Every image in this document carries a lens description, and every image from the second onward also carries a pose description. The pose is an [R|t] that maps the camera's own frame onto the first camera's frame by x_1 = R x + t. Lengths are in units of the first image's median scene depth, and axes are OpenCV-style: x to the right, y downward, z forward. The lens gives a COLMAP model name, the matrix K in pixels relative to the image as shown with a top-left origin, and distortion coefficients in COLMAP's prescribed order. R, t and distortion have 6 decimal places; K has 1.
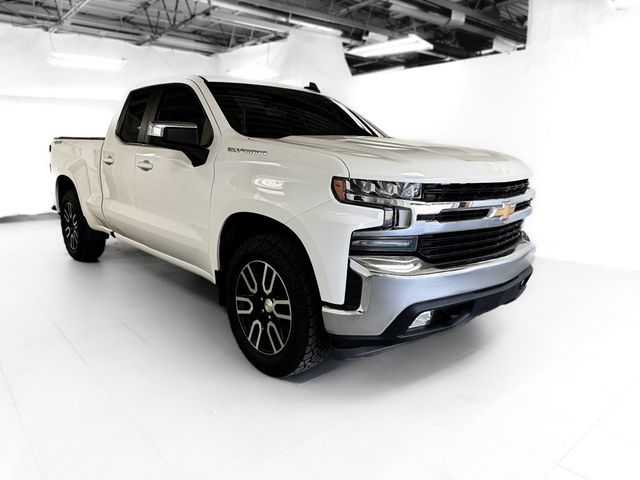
lens RADIAL K [[466.6, 0, 320.0], [0, 466.6, 240.0], [0, 0, 1]] dist [0.003667, -0.006643]
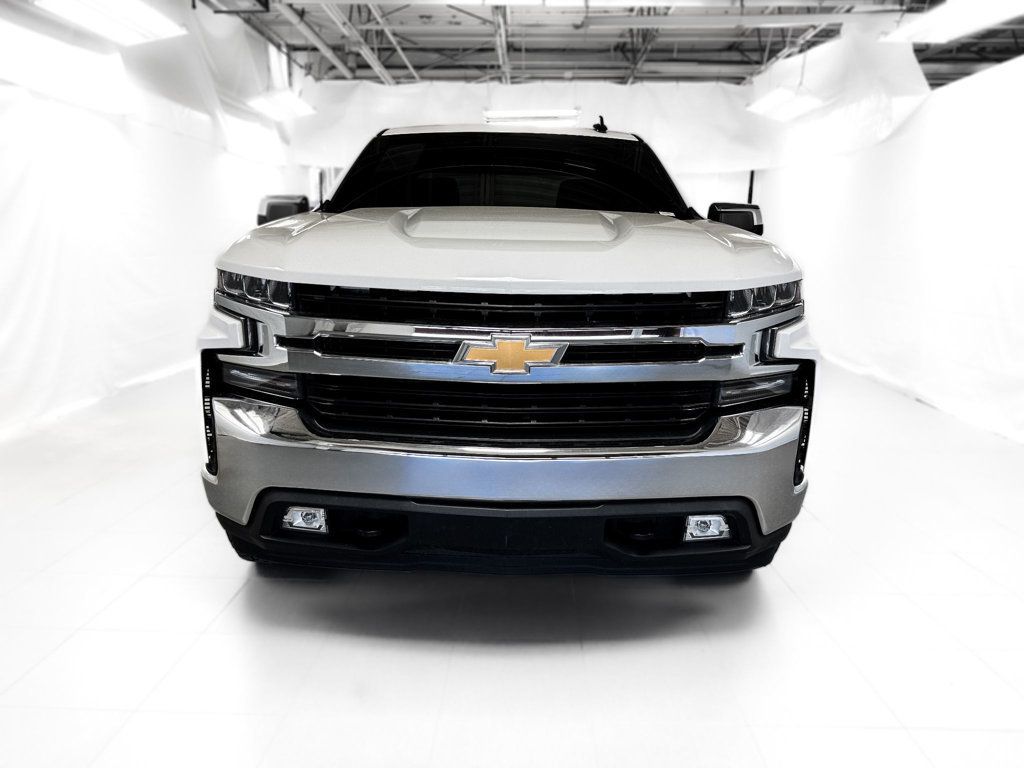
lens RADIAL K [[746.5, 0, 512.0], [0, 746.5, 384.0], [0, 0, 1]] dist [0.003667, -0.006643]
pose [[0.783301, 0.099939, -0.613557, 0.211502], [-0.102051, 0.994275, 0.031669, -0.010288], [0.613210, 0.037808, 0.789015, 0.090256]]
